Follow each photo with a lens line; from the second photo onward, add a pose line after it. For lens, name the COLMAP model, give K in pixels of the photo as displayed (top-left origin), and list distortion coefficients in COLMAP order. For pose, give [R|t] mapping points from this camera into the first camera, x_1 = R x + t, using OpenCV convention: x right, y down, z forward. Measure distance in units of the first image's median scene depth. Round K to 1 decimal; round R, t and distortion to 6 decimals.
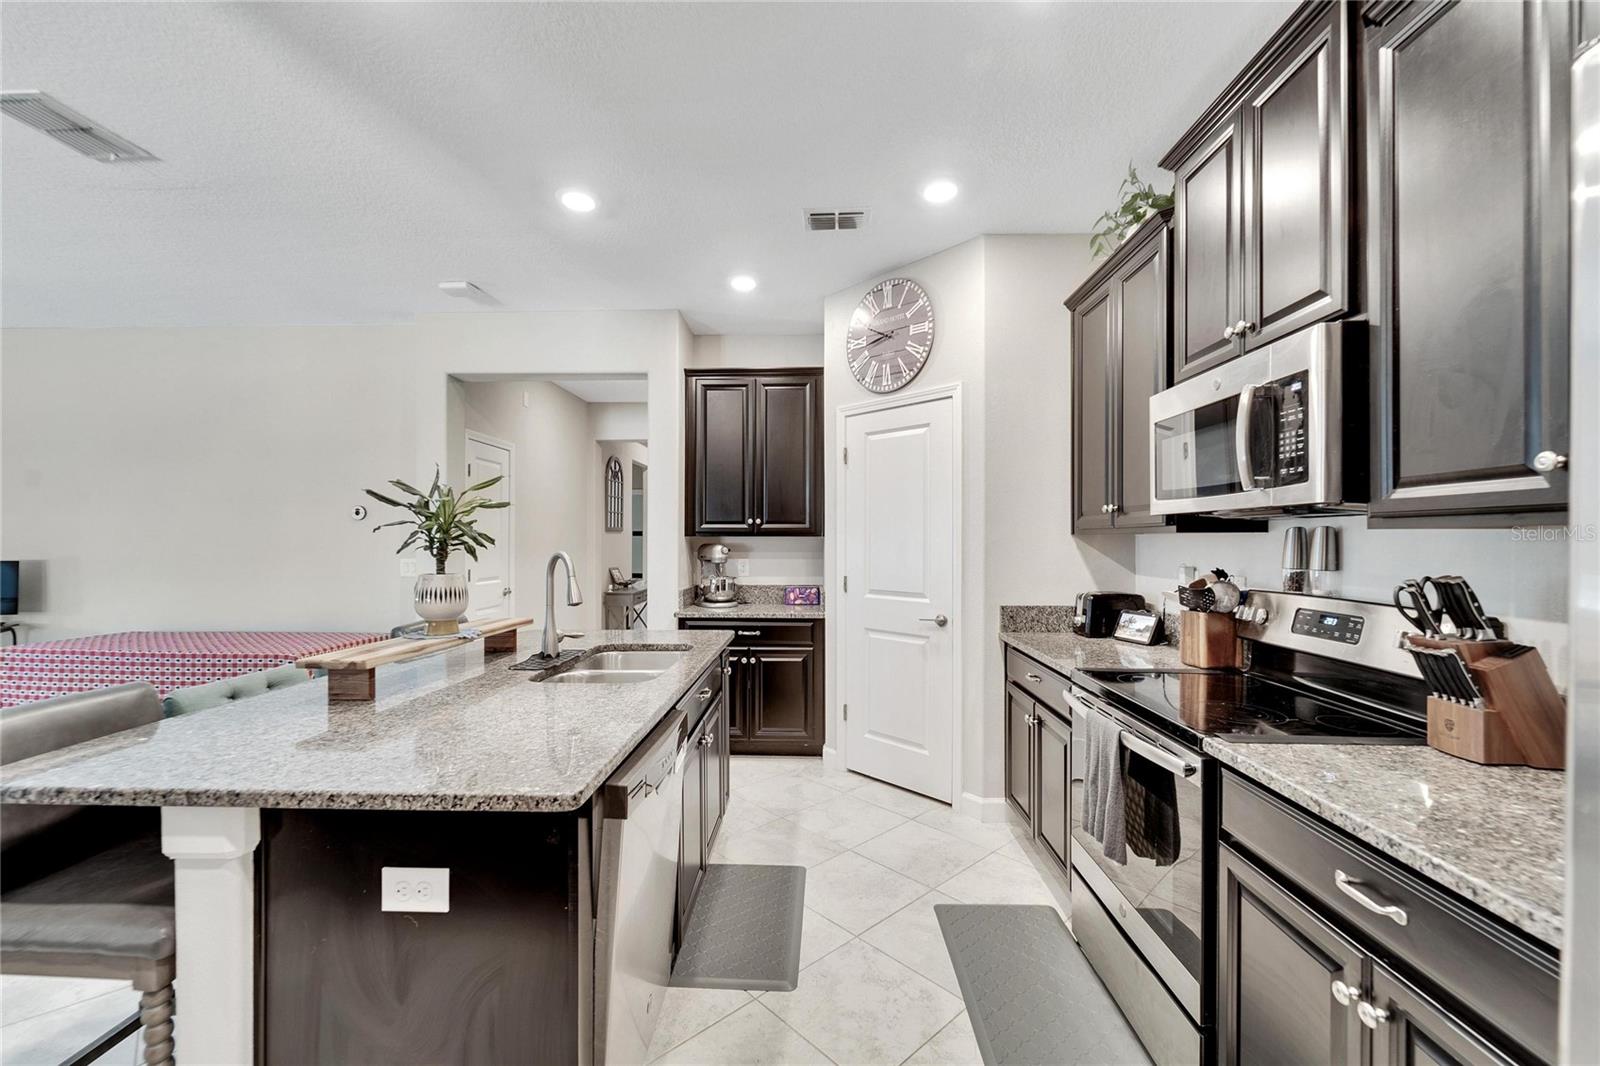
lens RADIAL K [[652.1, 0, 793.1], [0, 652.1, 530.0], [0, 0, 1]] dist [-0.001602, -0.000419]
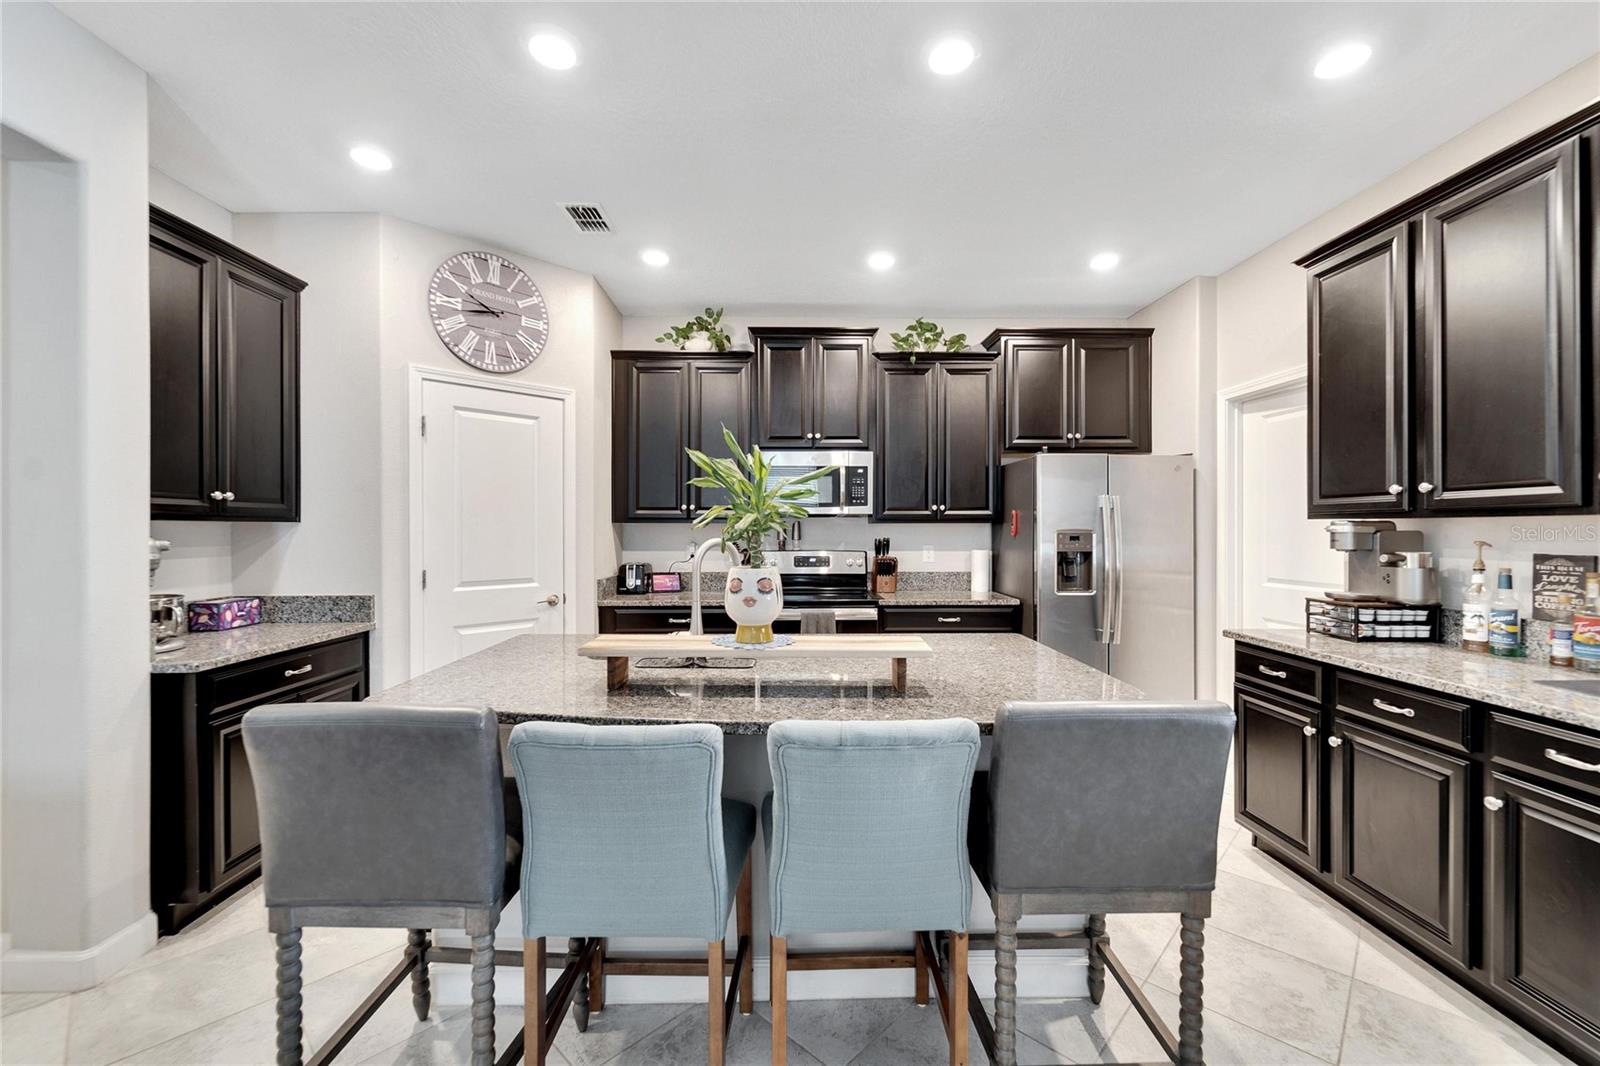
lens RADIAL K [[654.4, 0, 798.2], [0, 654.4, 527.5], [0, 0, 1]] dist [0.000495, 0.000042]
pose [[-0.058121, 0.002579, 0.998306, -1.089404], [-0.012662, 0.999914, -0.003320, 0.017482], [-0.998229, -0.012833, -0.058084, 0.790061]]
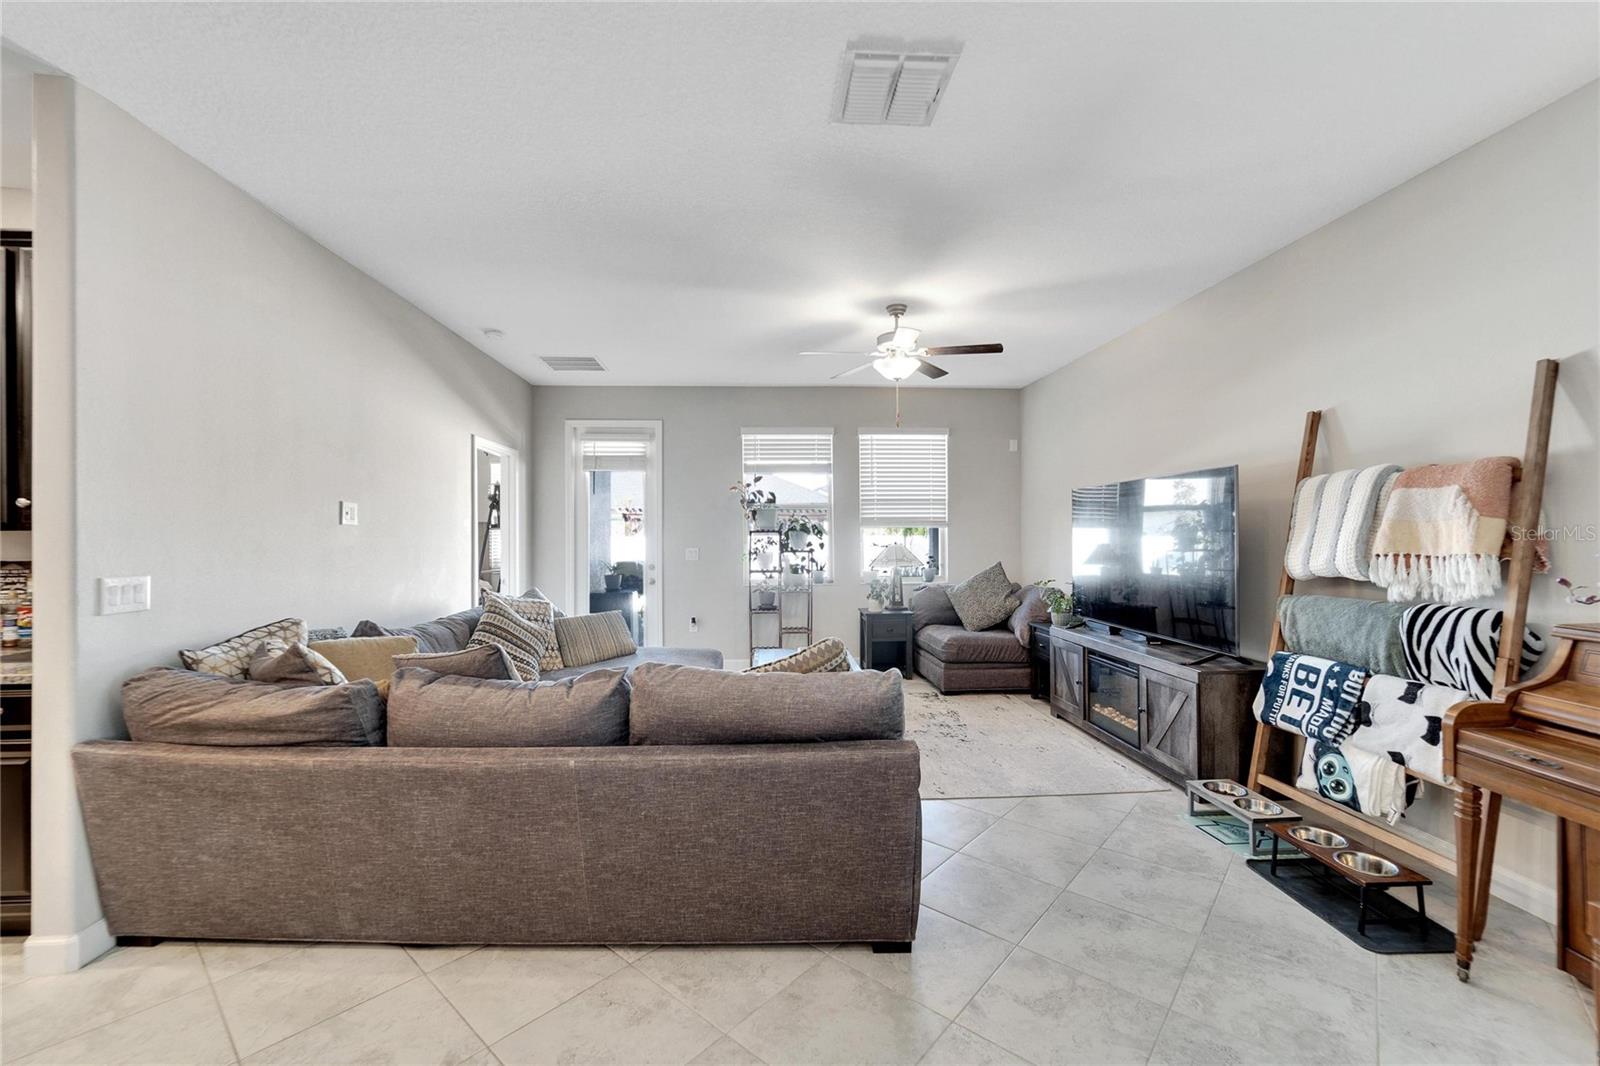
lens RADIAL K [[647.6, 0, 793.4], [0, 647.6, 532.7], [0, 0, 1]] dist [0.001130, -0.000396]
pose [[-0.994317, 0.007857, -0.106165, -1.438923], [0.009519, 0.999840, -0.015162, 0.019068], [0.106029, -0.016087, -0.994233, 0.946123]]
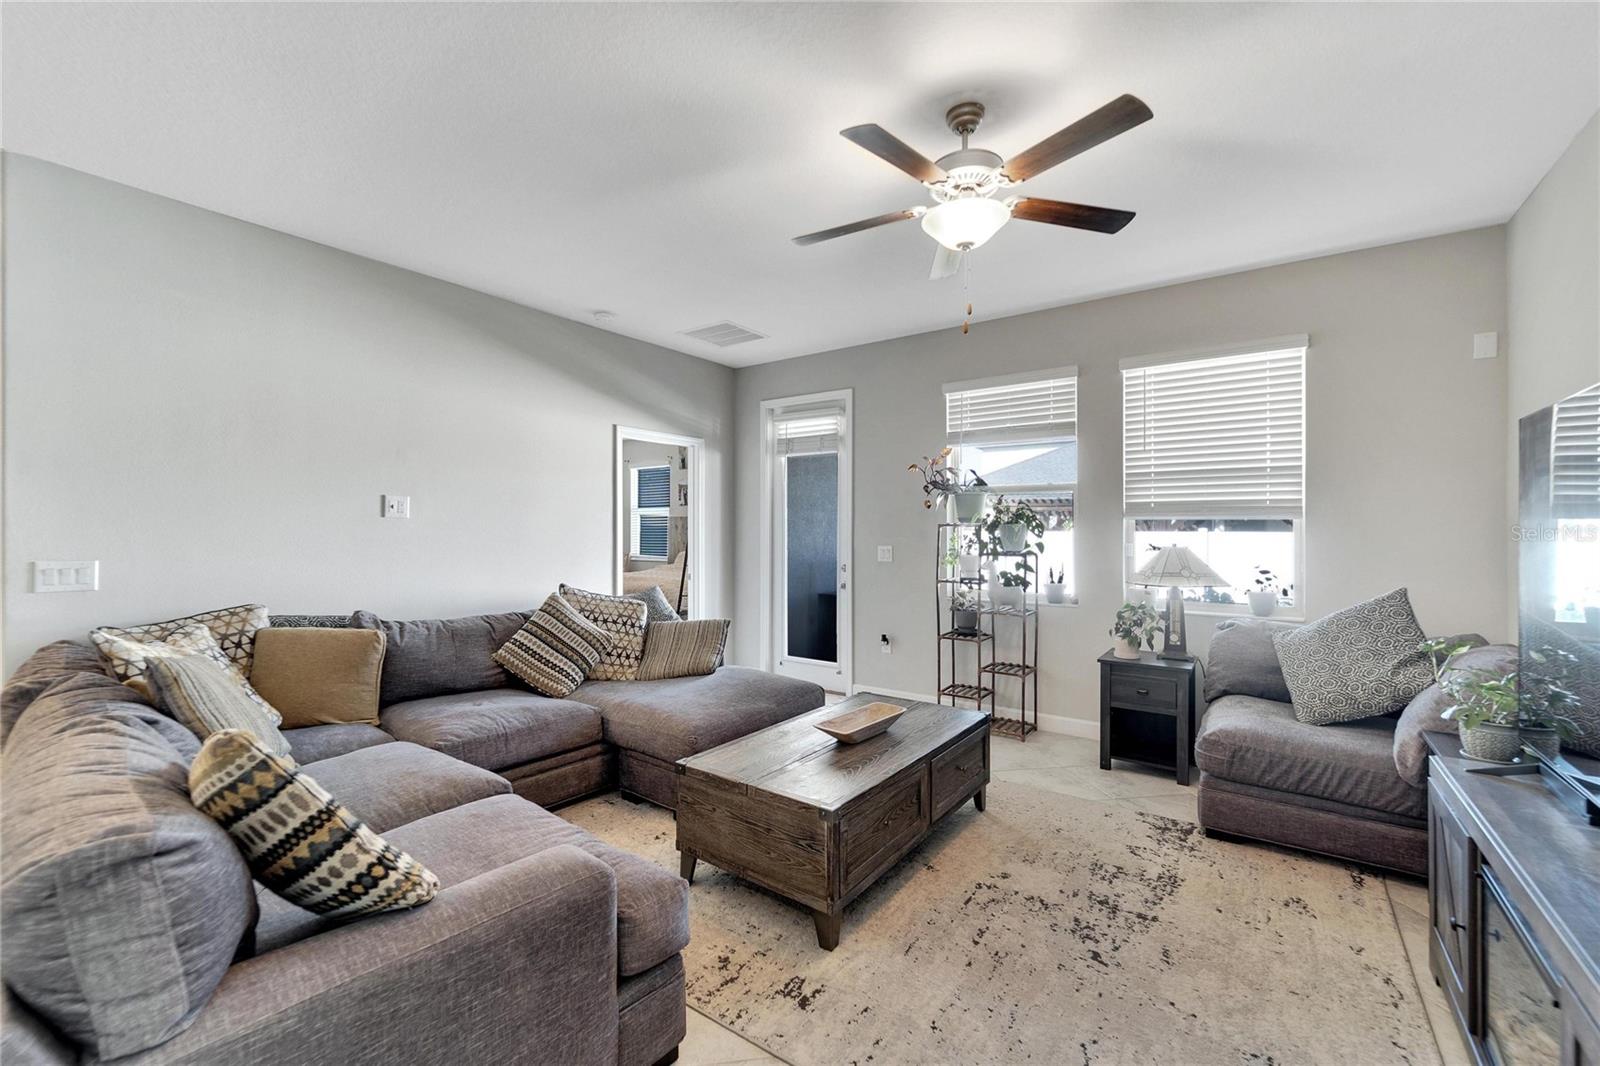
lens RADIAL K [[654.4, 0, 798.2], [0, 654.4, 527.5], [0, 0, 1]] dist [0.000495, 0.000042]
pose [[-0.837372, 0.002996, 0.546625, -2.129983], [-0.005796, 0.999880, -0.014359, 0.011774], [-0.546603, -0.015192, -0.837254, 0.272905]]
